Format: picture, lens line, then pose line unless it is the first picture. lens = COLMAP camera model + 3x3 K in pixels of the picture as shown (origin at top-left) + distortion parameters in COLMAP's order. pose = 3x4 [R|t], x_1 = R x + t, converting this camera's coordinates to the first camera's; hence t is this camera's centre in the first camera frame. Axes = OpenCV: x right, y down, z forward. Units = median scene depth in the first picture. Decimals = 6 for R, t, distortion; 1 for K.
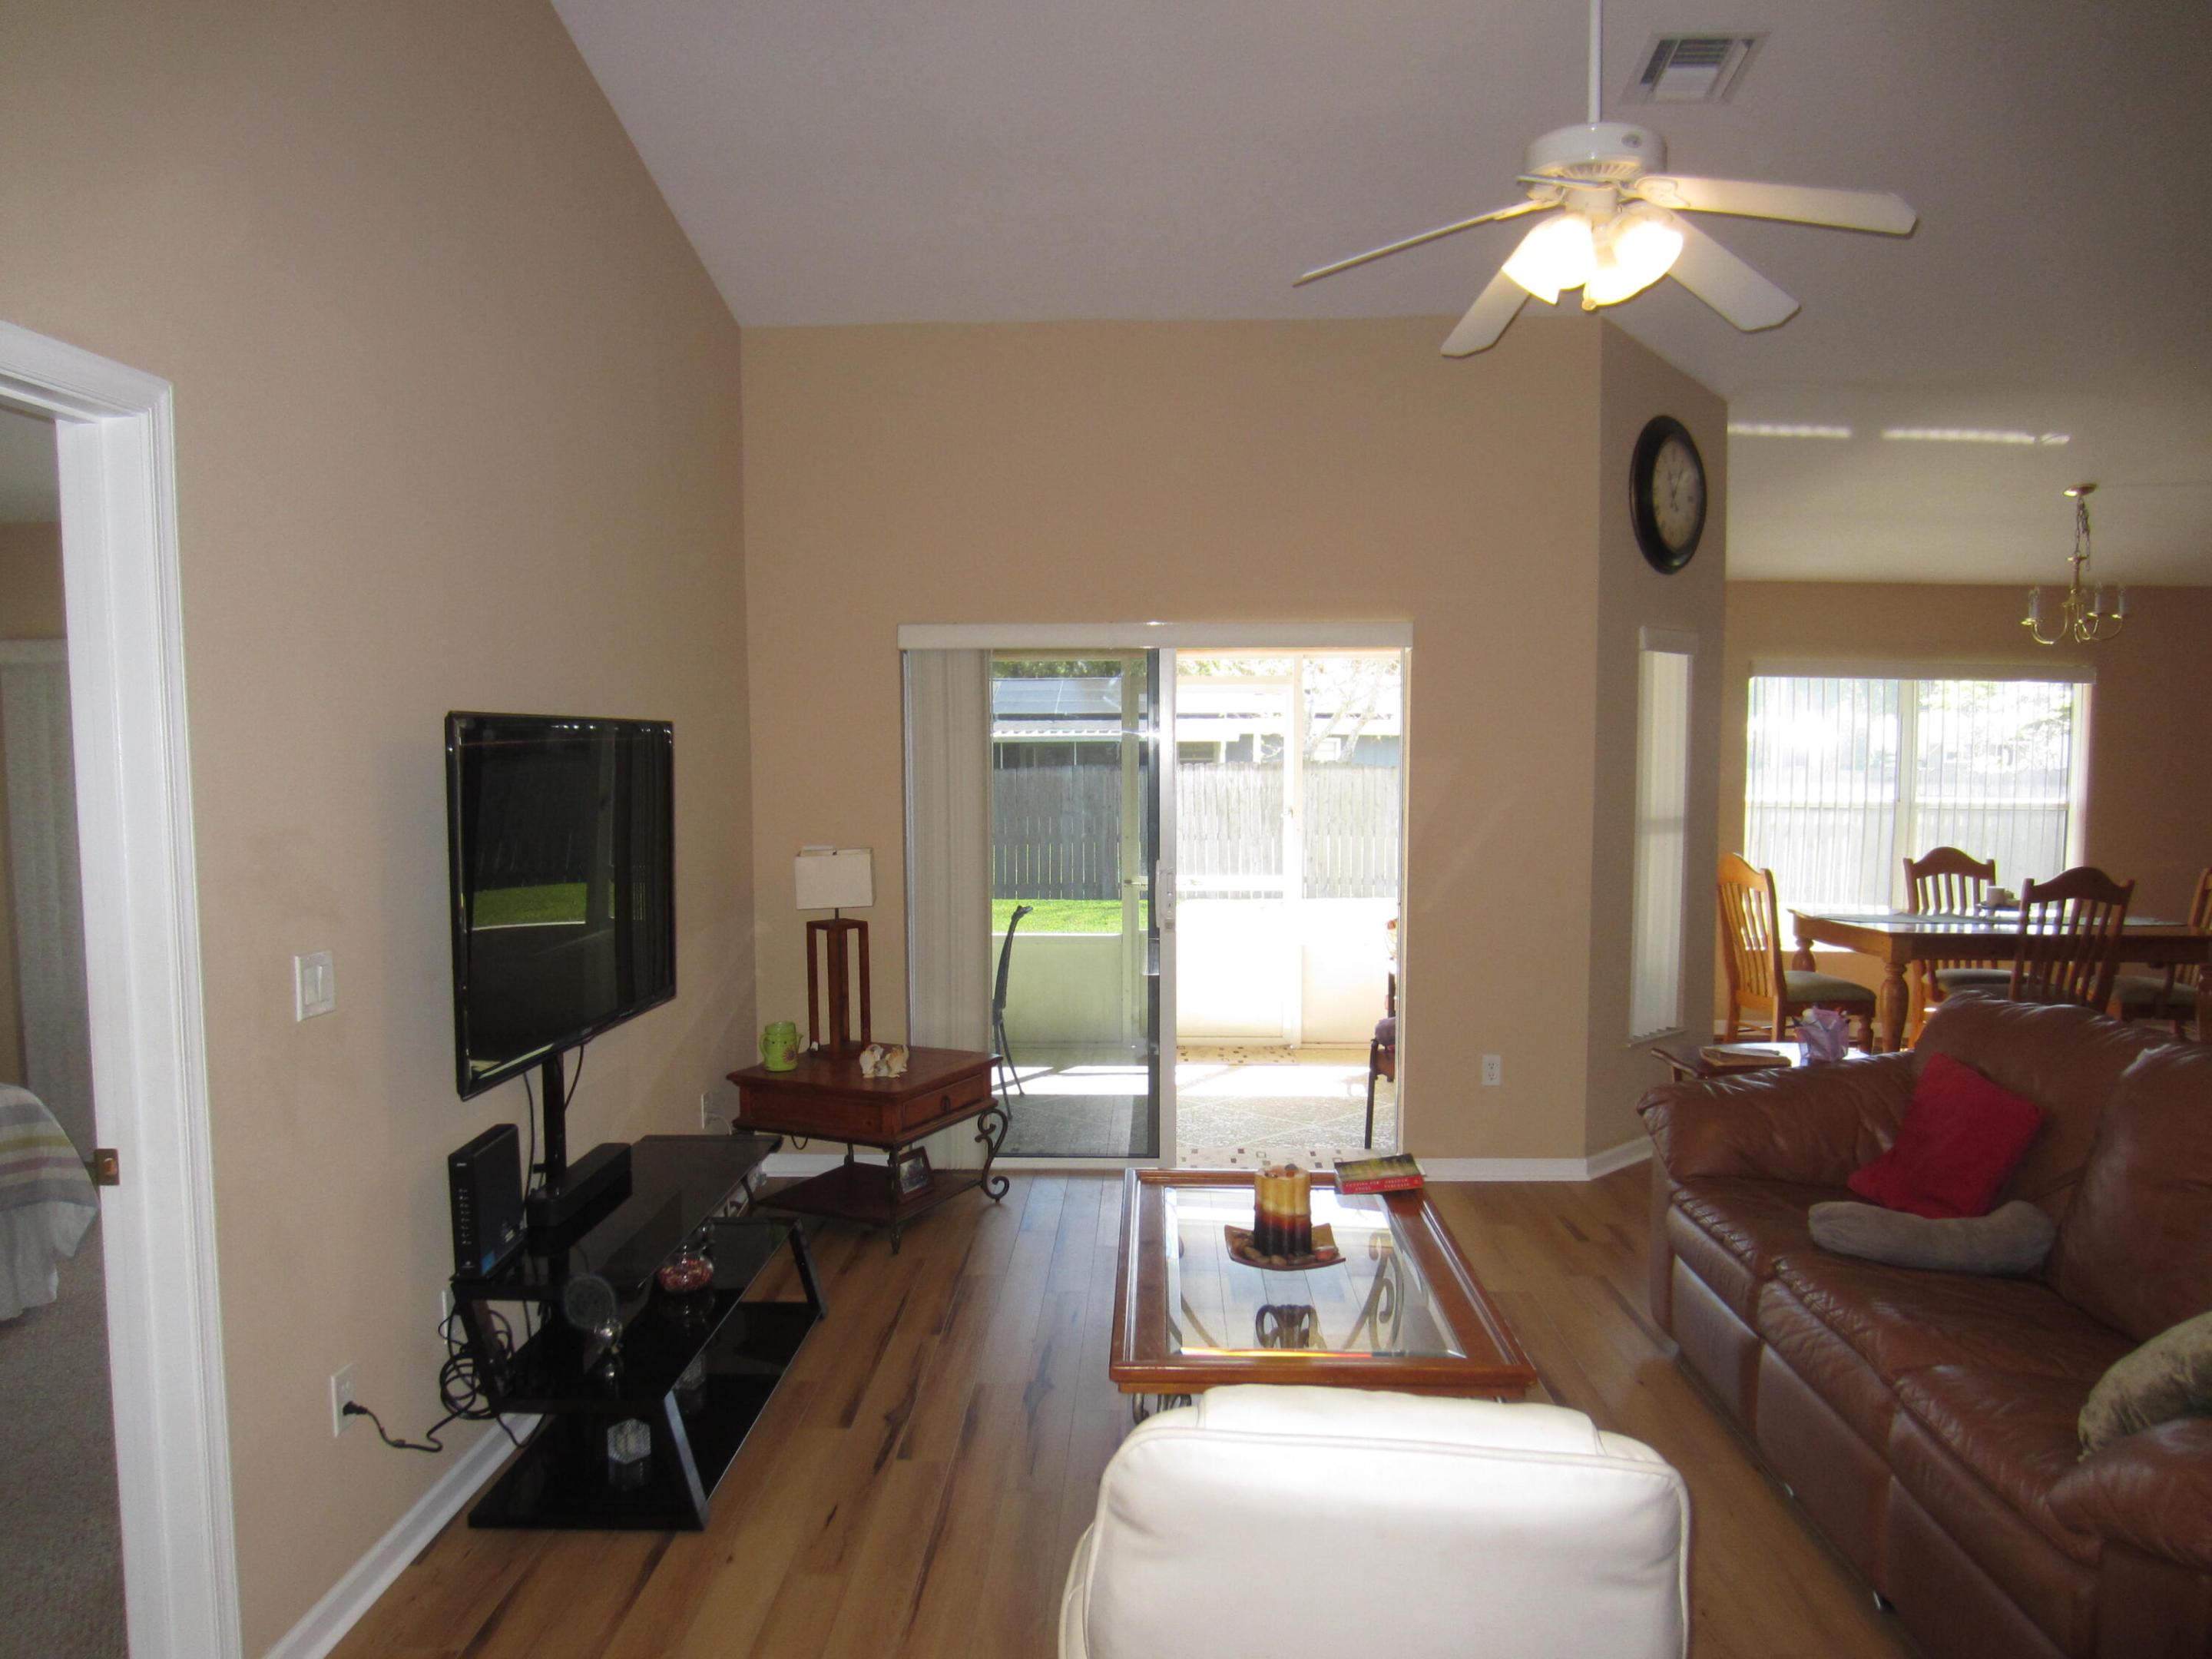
lens RADIAL K [[1599.7, 0, 1106.0], [0, 1599.7, 829.5], [0, 0, 1]] dist [0.007512, 0.005700]
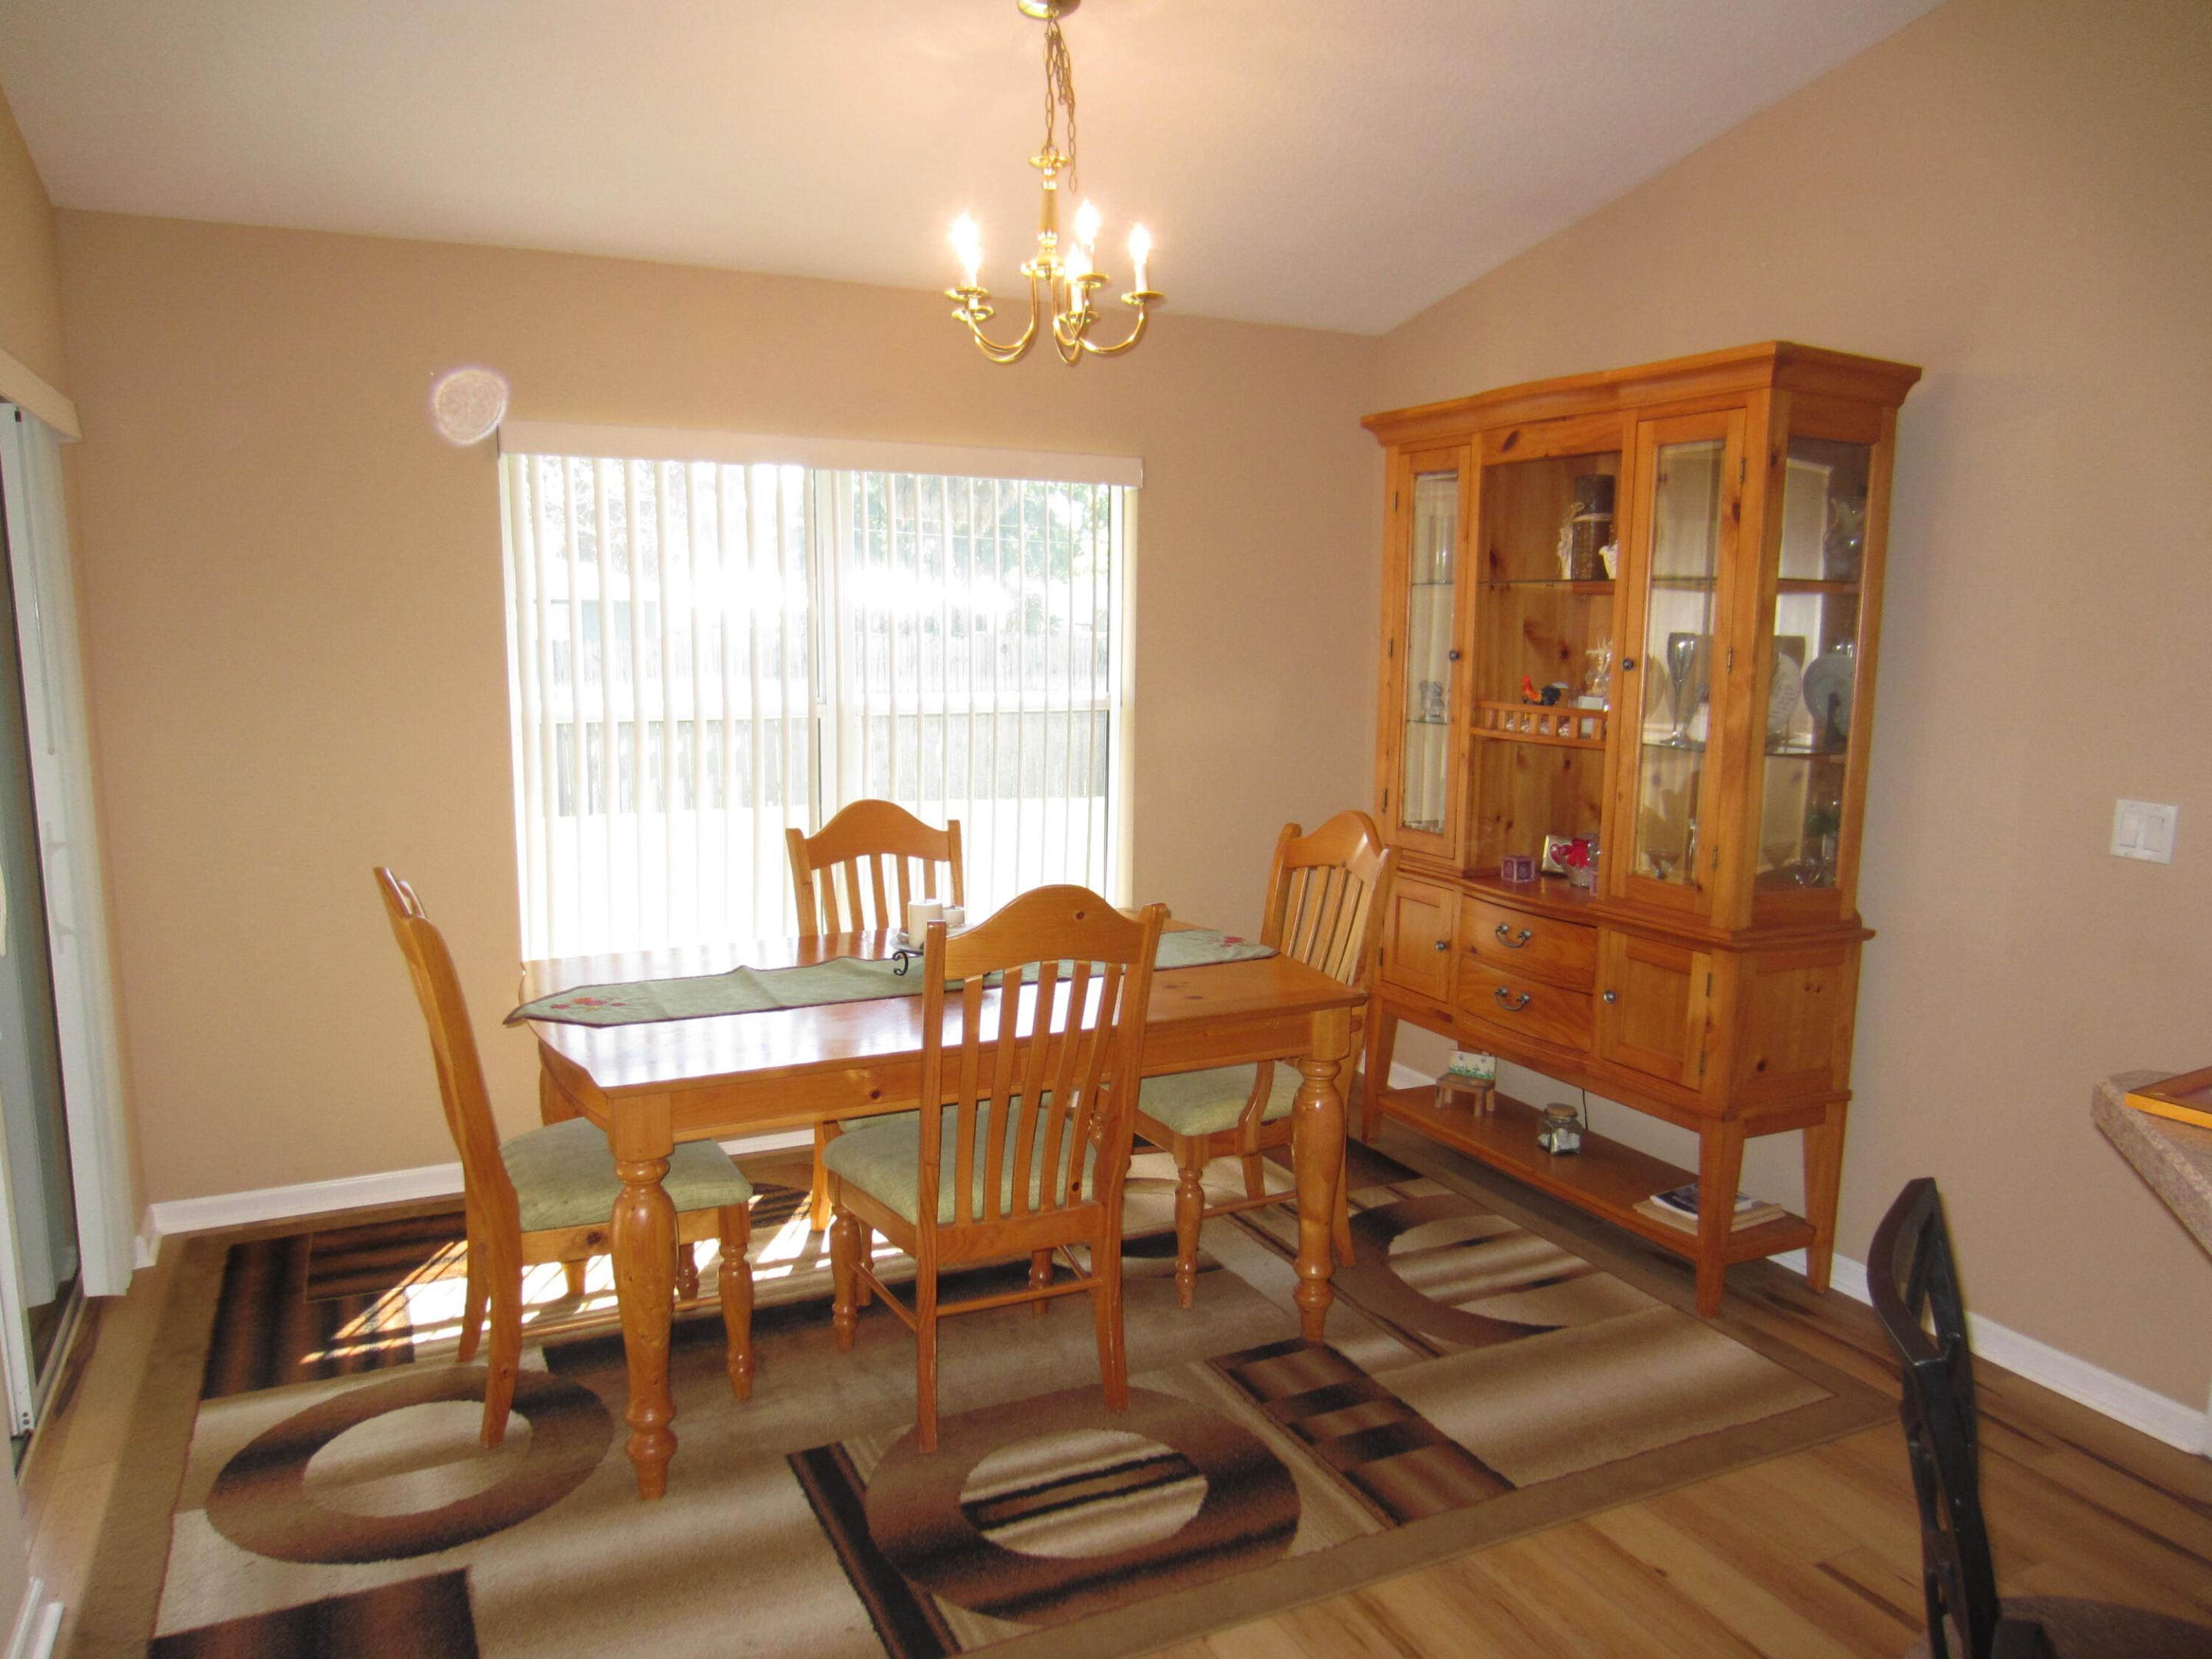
lens RADIAL K [[1570.5, 0, 1116.5], [0, 1570.5, 856.7], [0, 0, 1]] dist [-0.064984, 0.030279]
pose [[0.882761, -0.076455, 0.463559, 0.328679], [0.041106, 0.995455, 0.085904, -0.008689], [-0.468020, -0.056777, 0.881892, 0.485254]]
